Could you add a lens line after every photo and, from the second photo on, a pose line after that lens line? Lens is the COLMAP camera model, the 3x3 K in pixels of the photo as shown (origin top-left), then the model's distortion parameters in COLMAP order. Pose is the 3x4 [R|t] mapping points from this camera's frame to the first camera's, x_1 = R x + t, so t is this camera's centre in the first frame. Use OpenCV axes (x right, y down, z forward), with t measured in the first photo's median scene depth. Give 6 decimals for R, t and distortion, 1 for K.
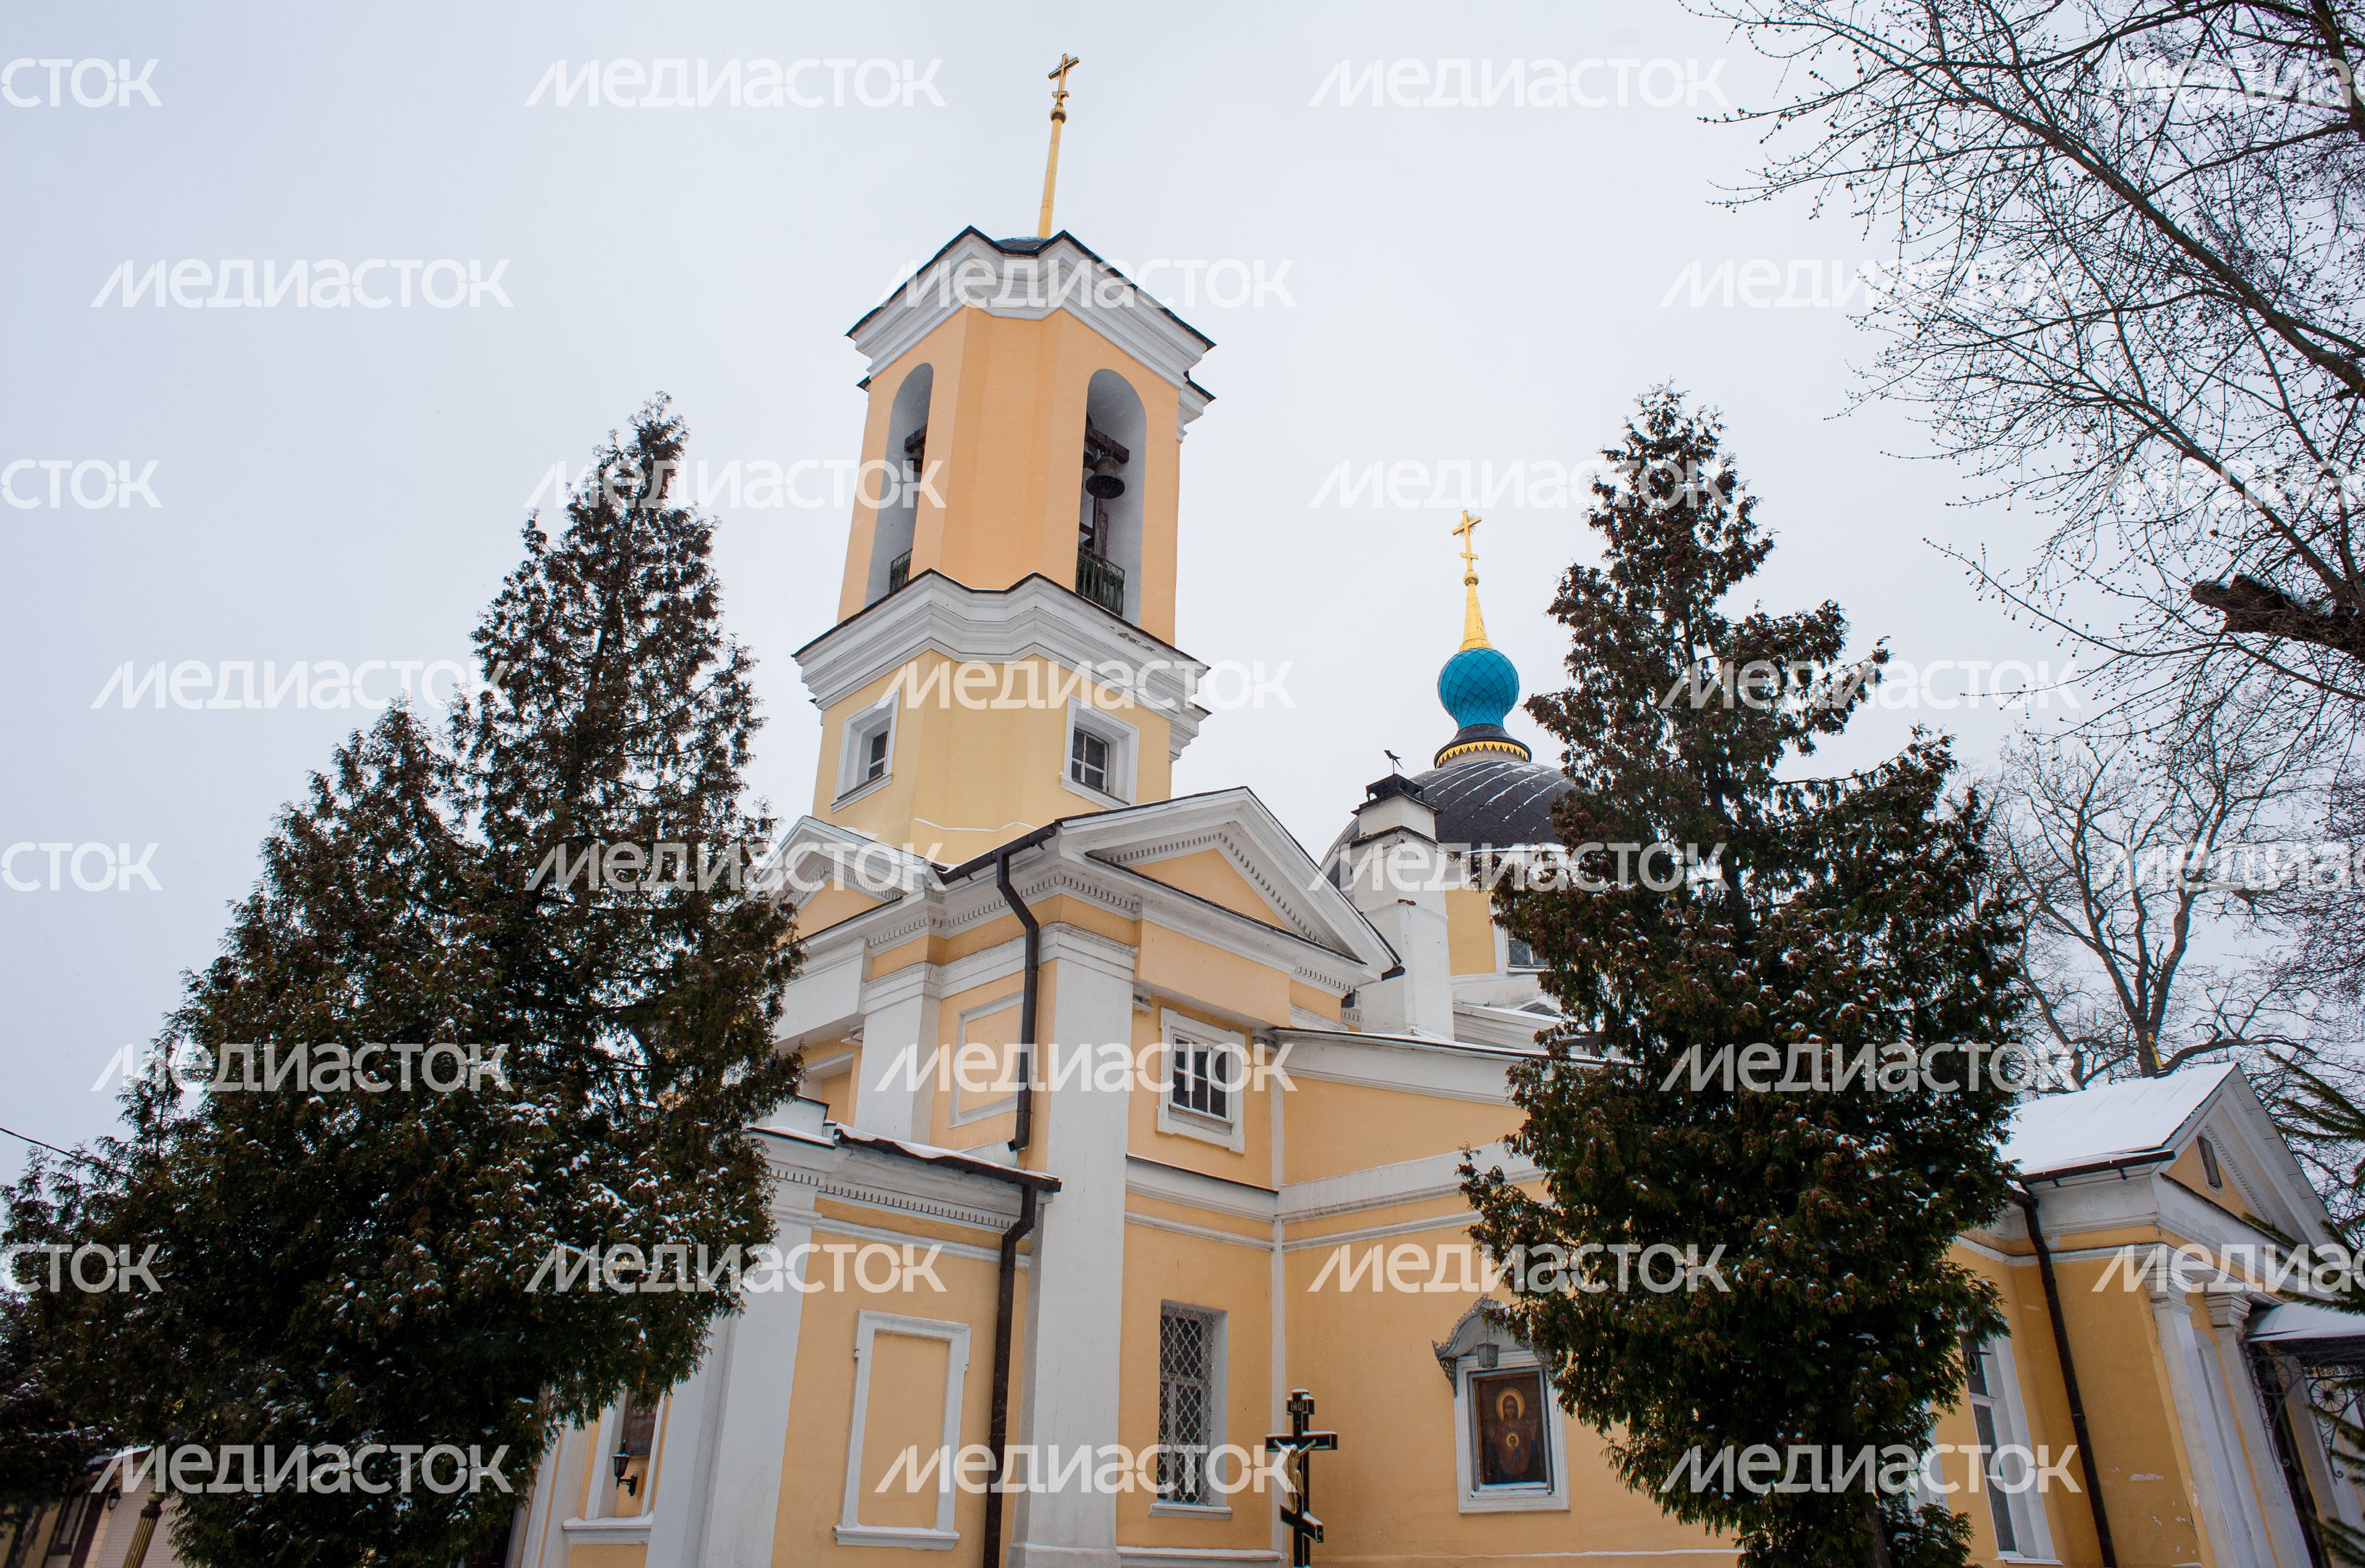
lens RADIAL K [[1637.2, 0, 1228.8], [0, 1637.2, 770.7], [0, 0, 1]] dist [-0.094873, 0.079195]
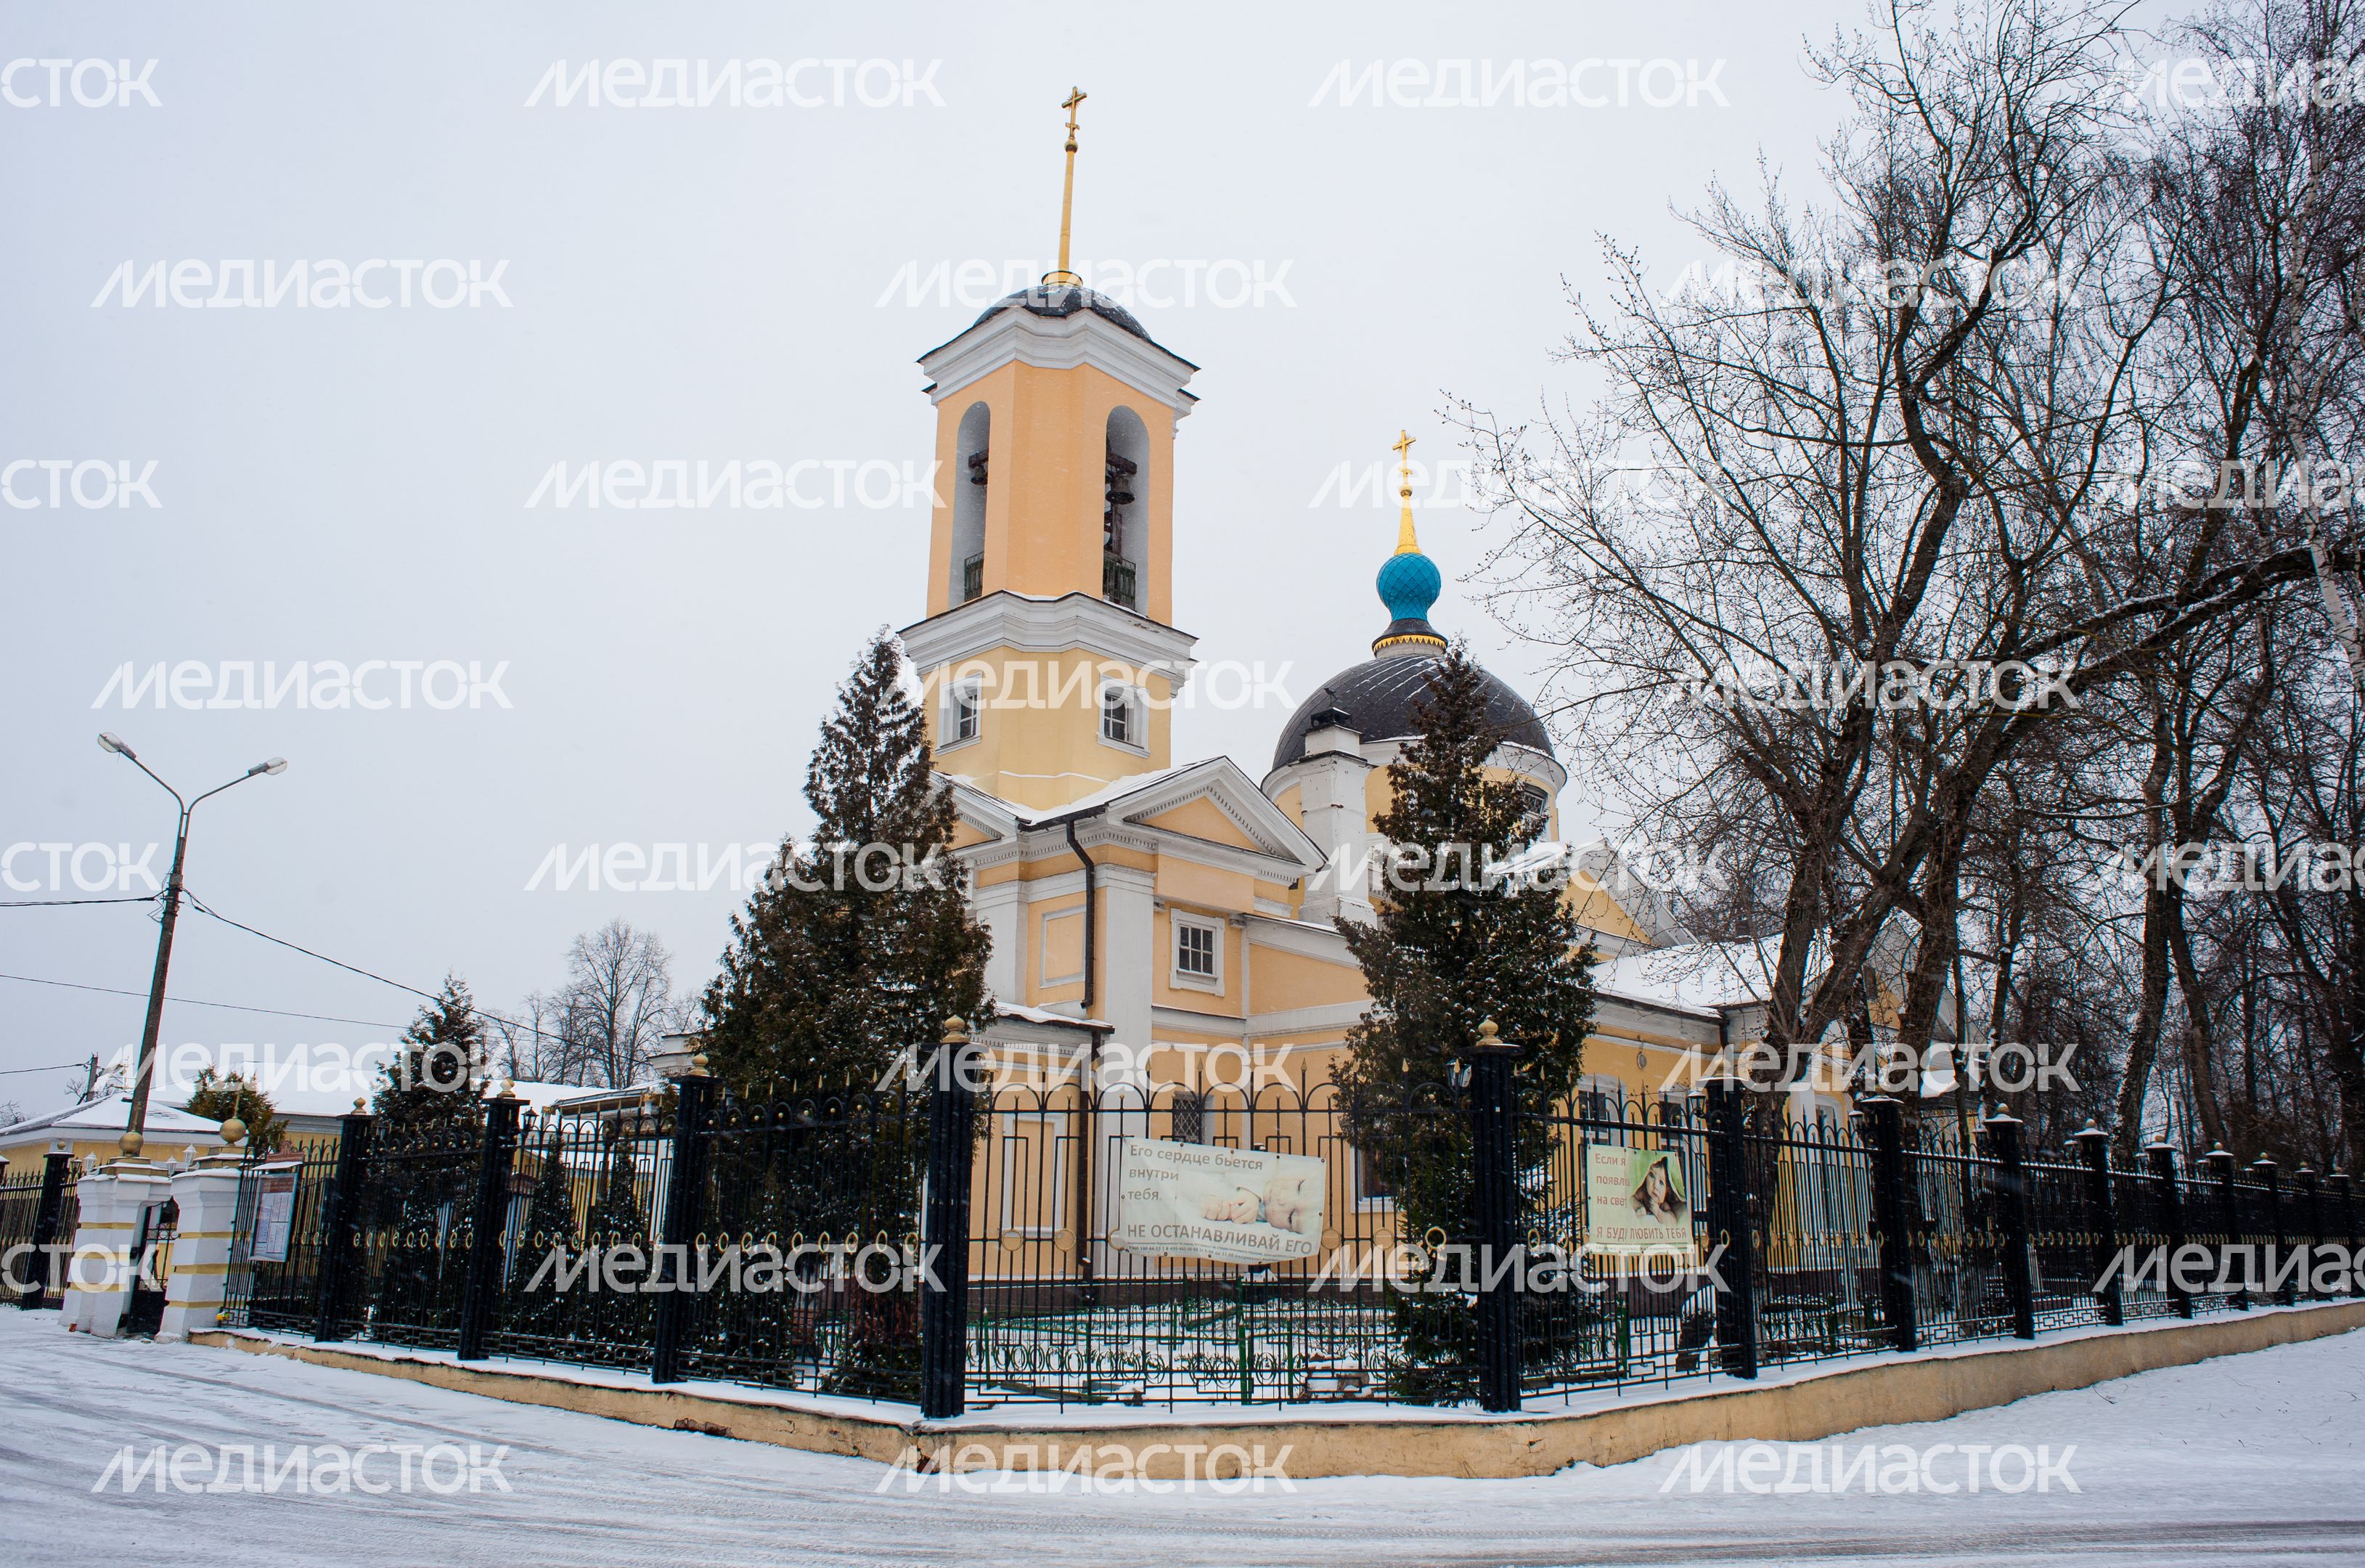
lens RADIAL K [[1637.2, 0, 1228.8], [0, 1637.2, 770.7], [0, 0, 1]] dist [-0.094873, 0.079195]
pose [[0.999914, -0.005485, 0.011948, -0.004155], [0.003305, 0.984491, 0.175403, -0.252742], [-0.012725, -0.175348, 0.984424, -0.504640]]
